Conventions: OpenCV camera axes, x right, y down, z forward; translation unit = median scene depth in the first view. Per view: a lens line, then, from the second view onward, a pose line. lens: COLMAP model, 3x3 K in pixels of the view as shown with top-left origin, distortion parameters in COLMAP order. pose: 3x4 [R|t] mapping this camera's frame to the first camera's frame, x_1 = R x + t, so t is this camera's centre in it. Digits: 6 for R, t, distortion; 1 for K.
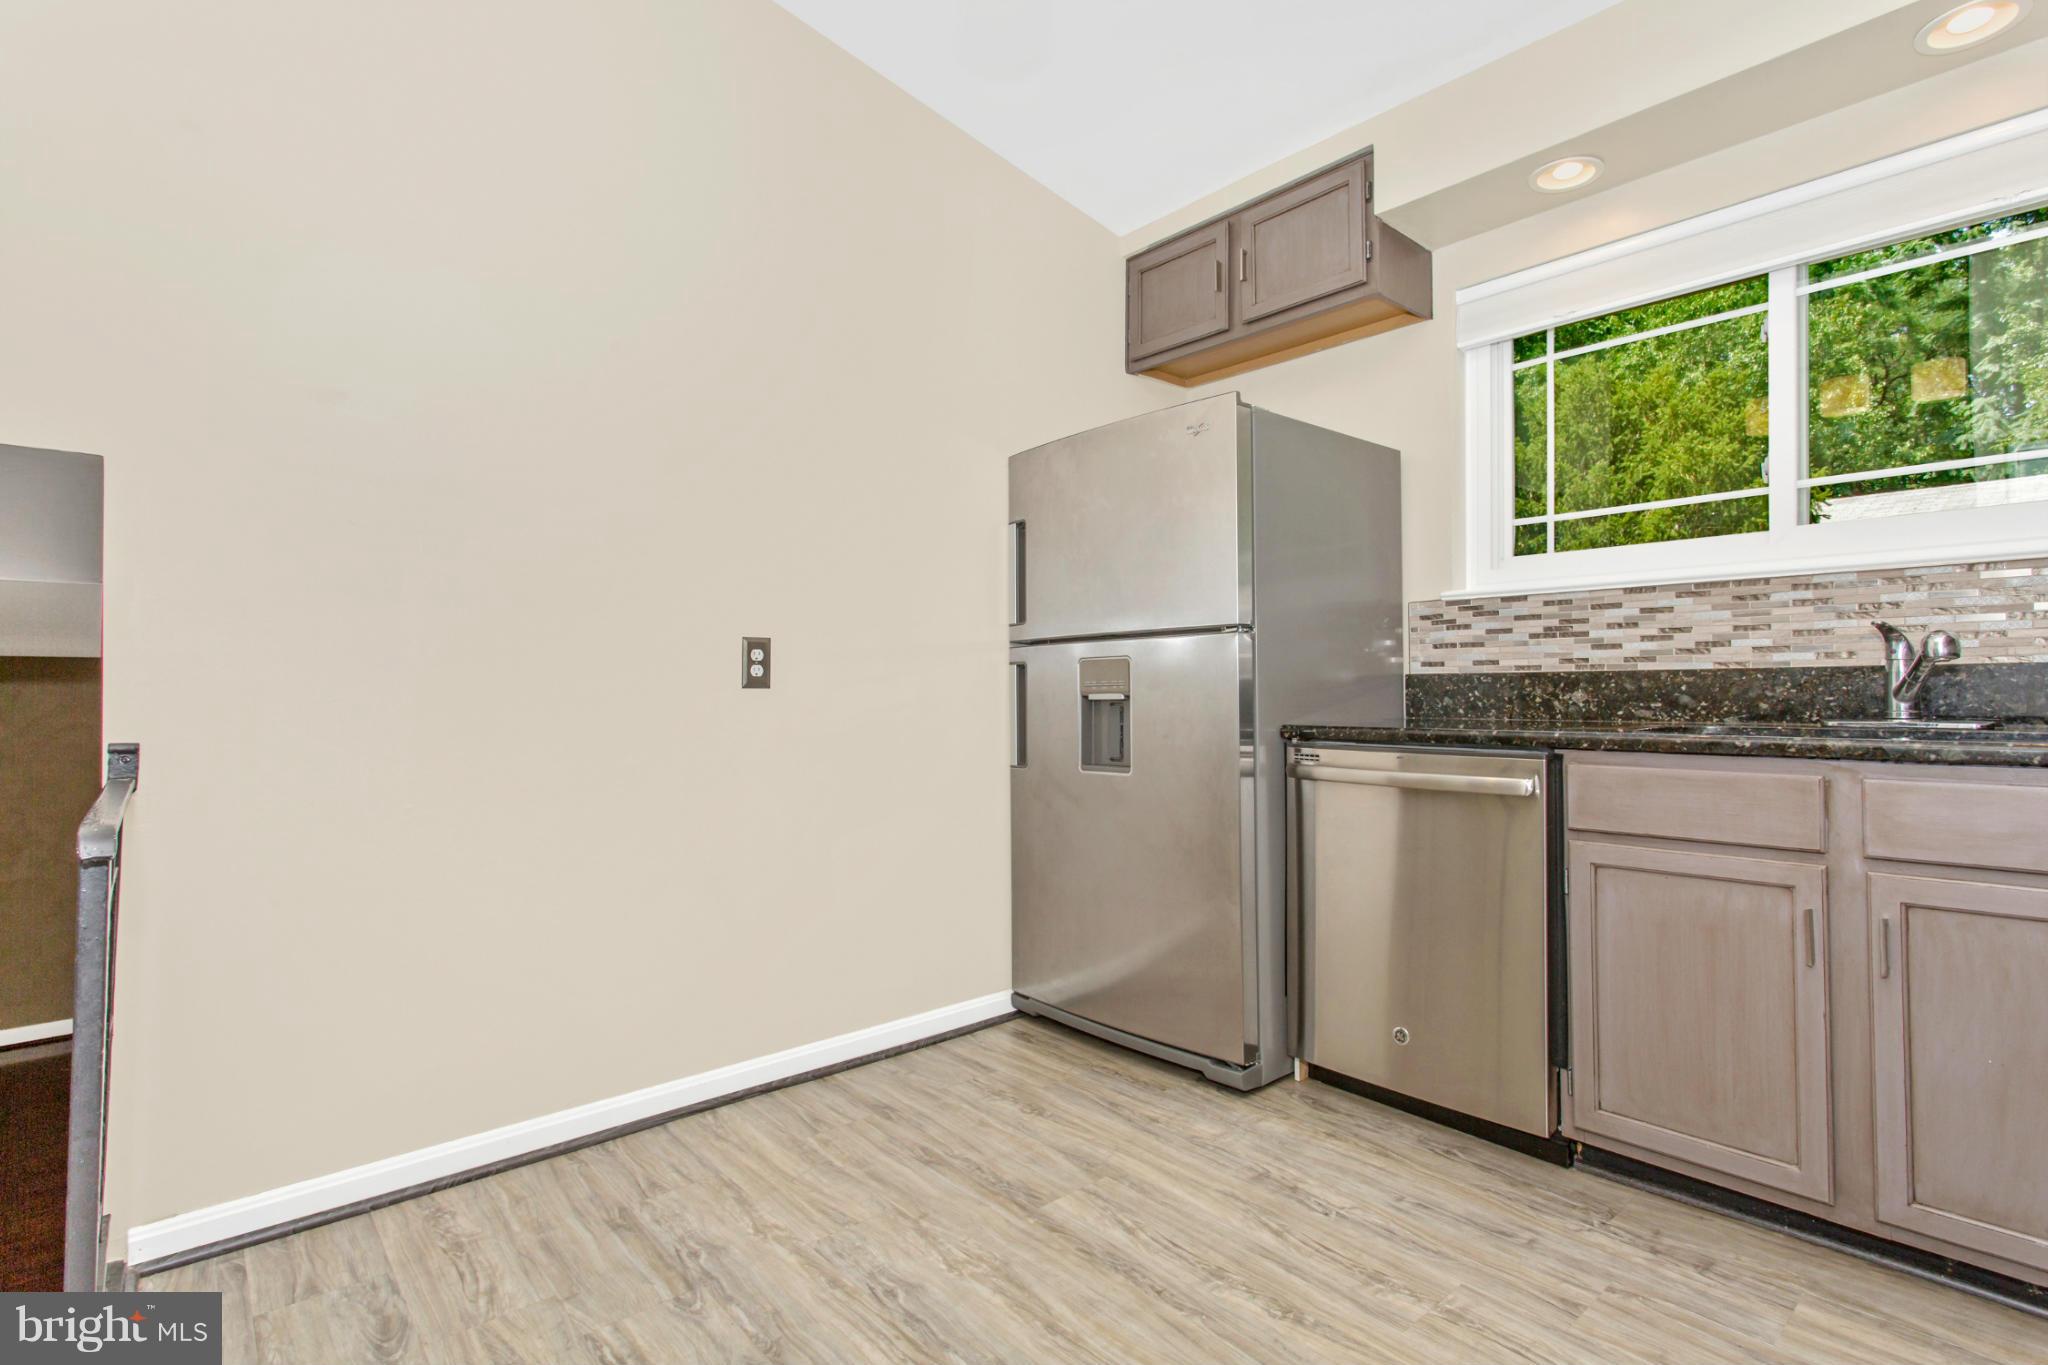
lens RADIAL K [[988.7, 0, 1040.2], [0, 988.7, 681.5], [0, 0, 1]] dist [0.000881, 0.000355]
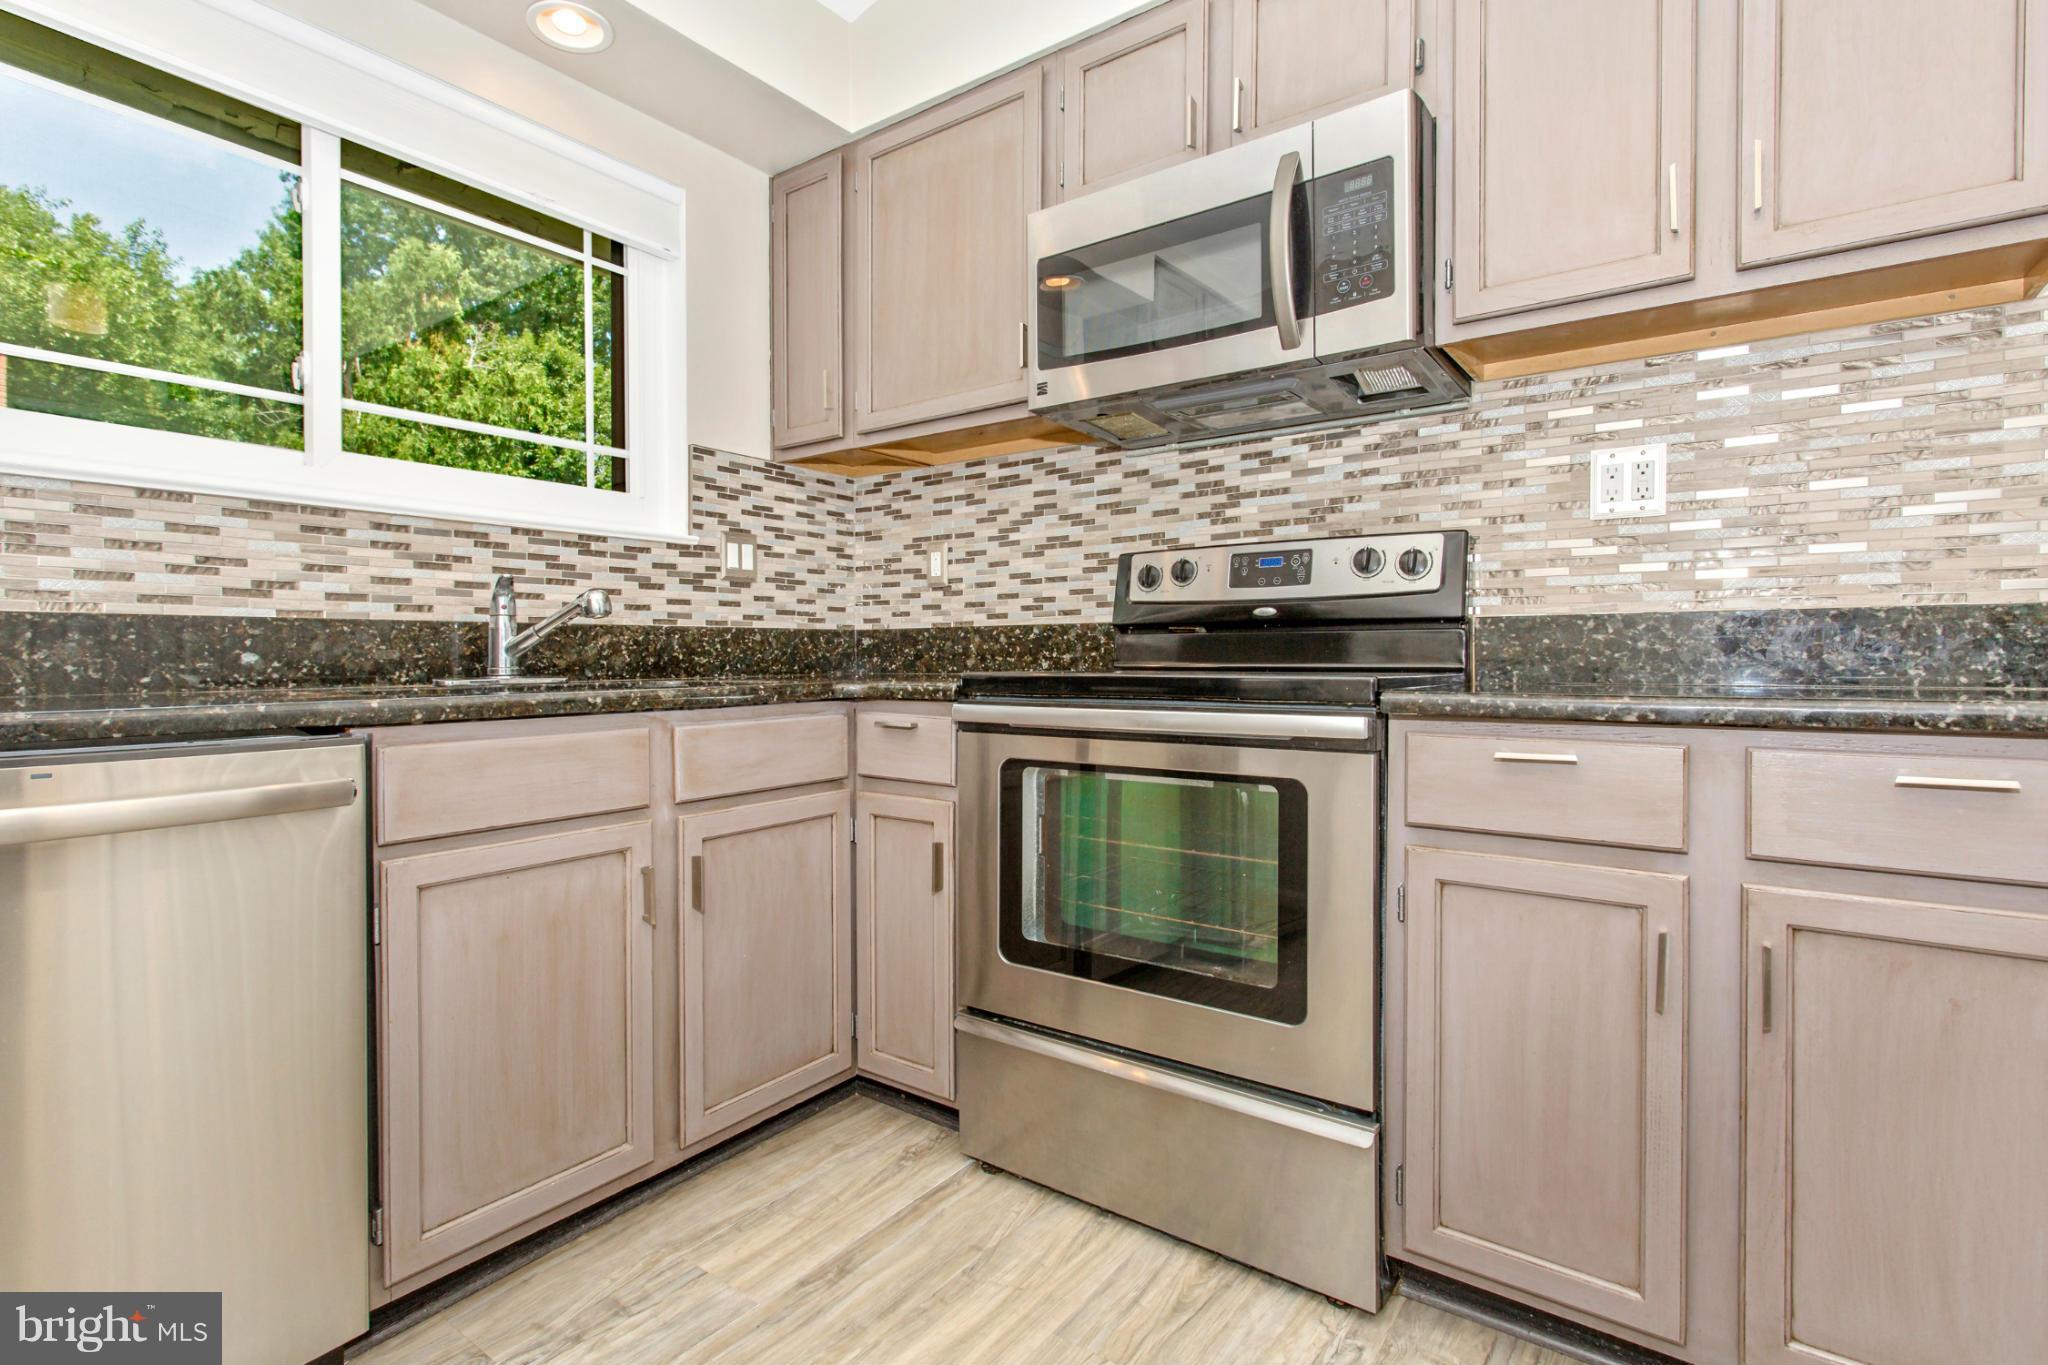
lens RADIAL K [[988.7, 0, 1013.4], [0, 988.7, 665.4], [0, 0, 1]] dist [0.000881, 0.000355]
pose [[-0.205806, 0.000529, 0.978593, -0.176084], [0.001439, 0.999999, -0.000238, 0.024884], [-0.978592, 0.001359, -0.205806, 0.618411]]
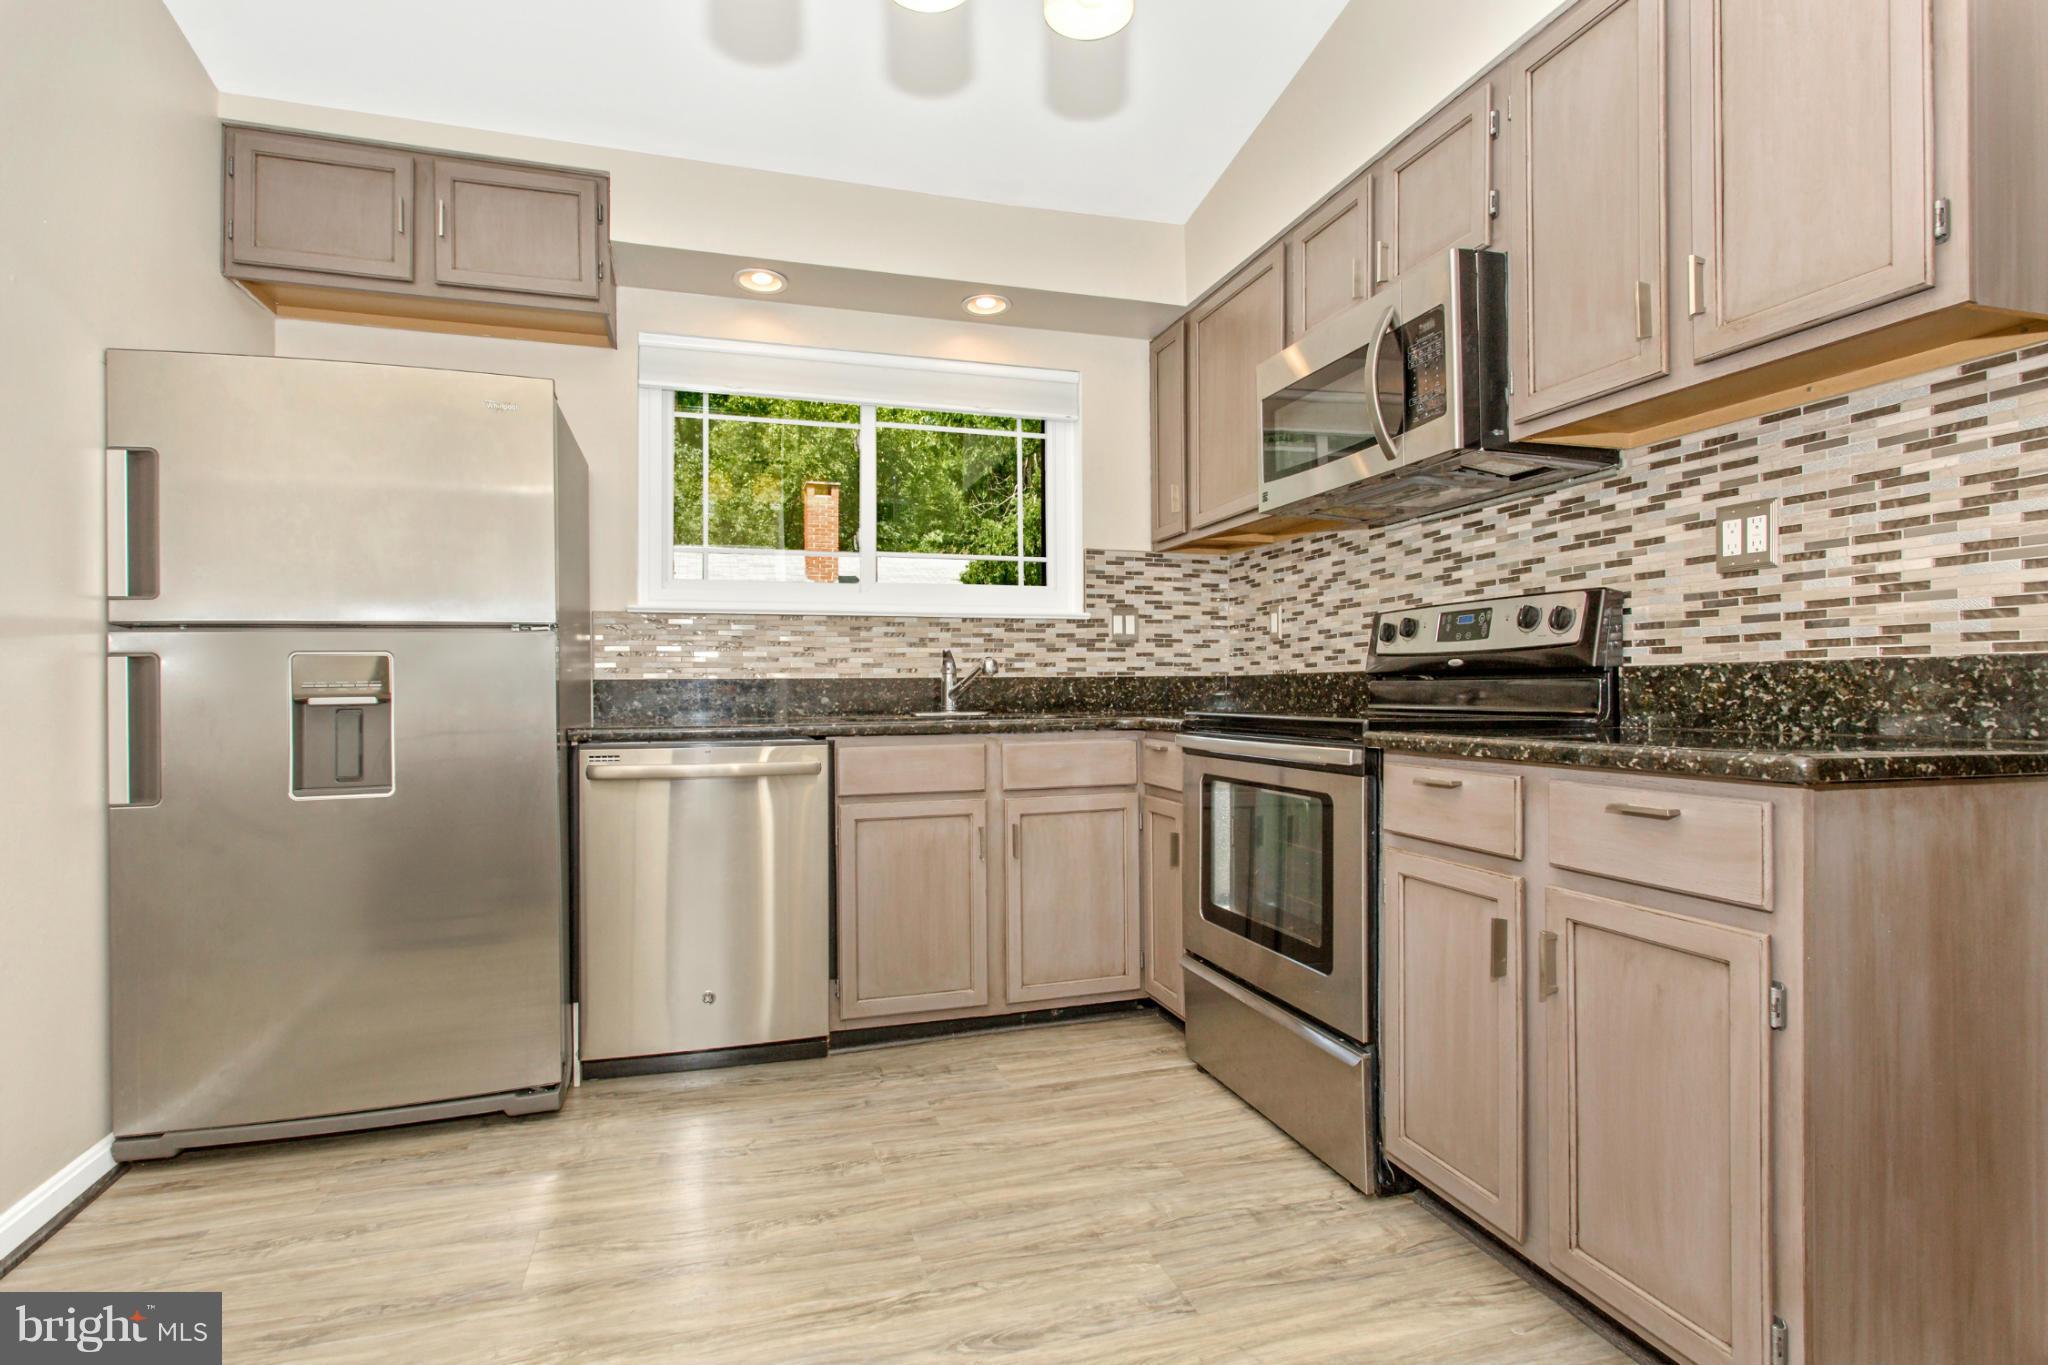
lens RADIAL K [[988.7, 0, 1007.1], [0, 988.7, 689.5], [0, 0, 1]] dist [0.000881, 0.000355]
pose [[0.419762, 0.008250, 0.907597, -0.493287], [-0.001529, 0.999964, -0.008383, 0.014367], [-0.907633, 0.002131, 0.419759, 0.204623]]
